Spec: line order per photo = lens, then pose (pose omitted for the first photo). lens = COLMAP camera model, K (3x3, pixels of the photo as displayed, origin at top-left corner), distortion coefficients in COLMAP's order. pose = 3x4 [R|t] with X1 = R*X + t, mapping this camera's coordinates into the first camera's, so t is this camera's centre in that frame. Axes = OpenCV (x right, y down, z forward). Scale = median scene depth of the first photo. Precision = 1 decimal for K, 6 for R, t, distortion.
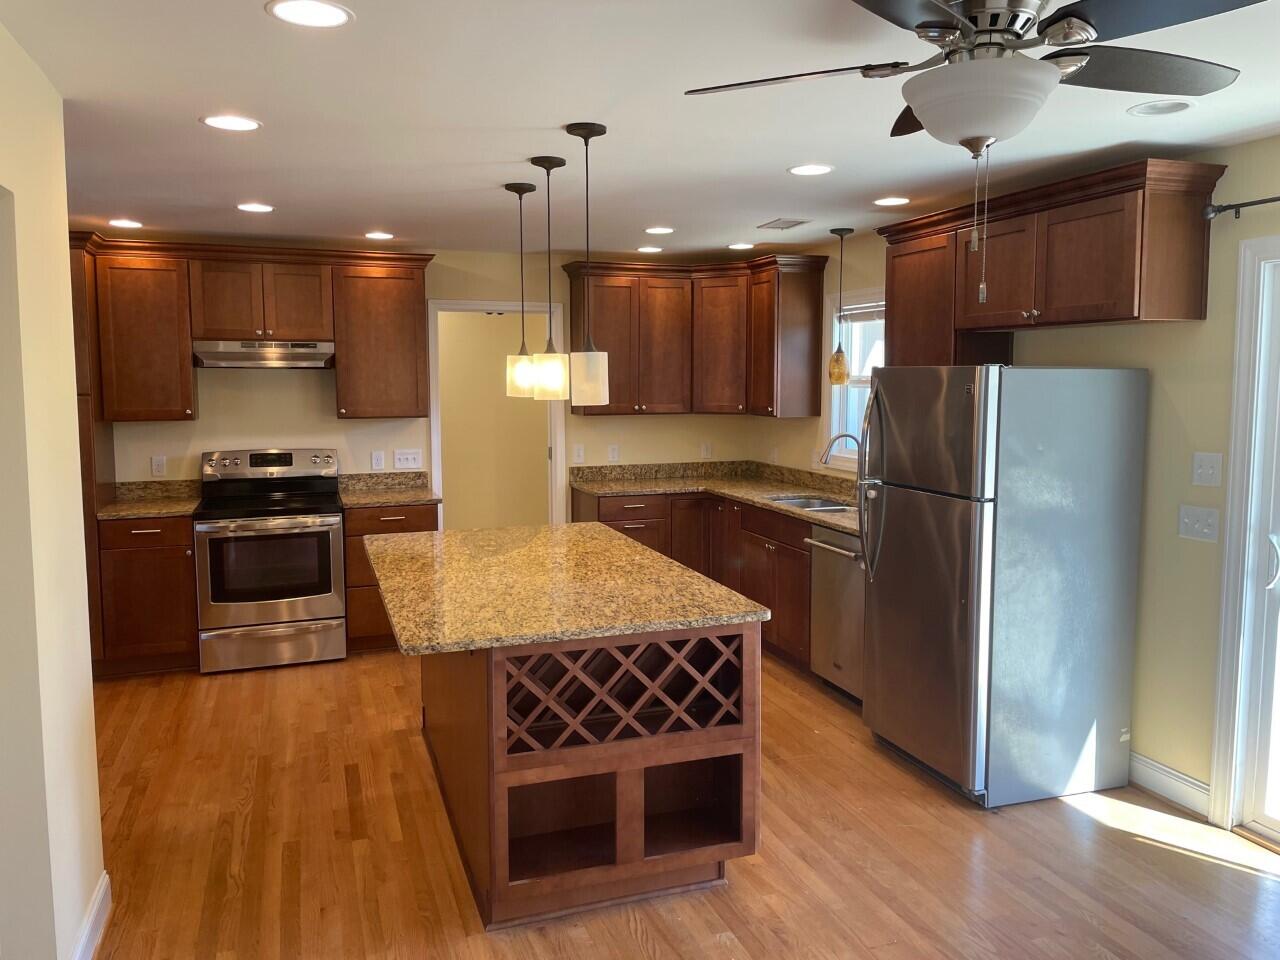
lens RADIAL K [[953.7, 0, 637.0], [0, 953.7, 464.9], [0, 0, 1]] dist [0.078305, -0.102135]
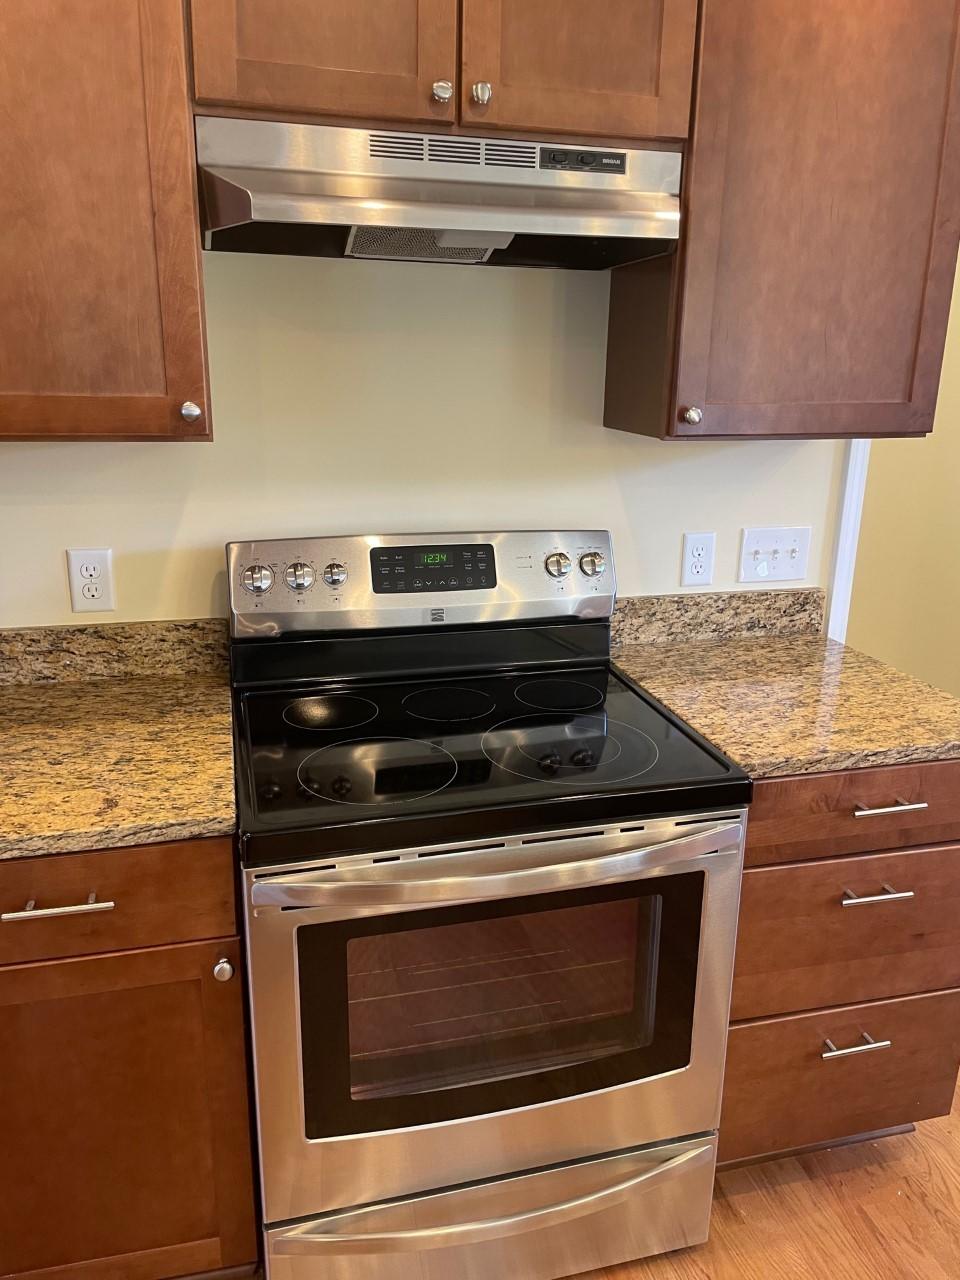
lens RADIAL K [[953.7, 0, 482.1], [0, 953.7, 635.0], [0, 0, 1]] dist [0.078305, -0.102135]
pose [[0.996813, 0.038496, -0.069874, -0.426081], [-0.024763, 0.981913, 0.187704, -0.053049], [0.075836, -0.185375, 0.979737, 0.861288]]
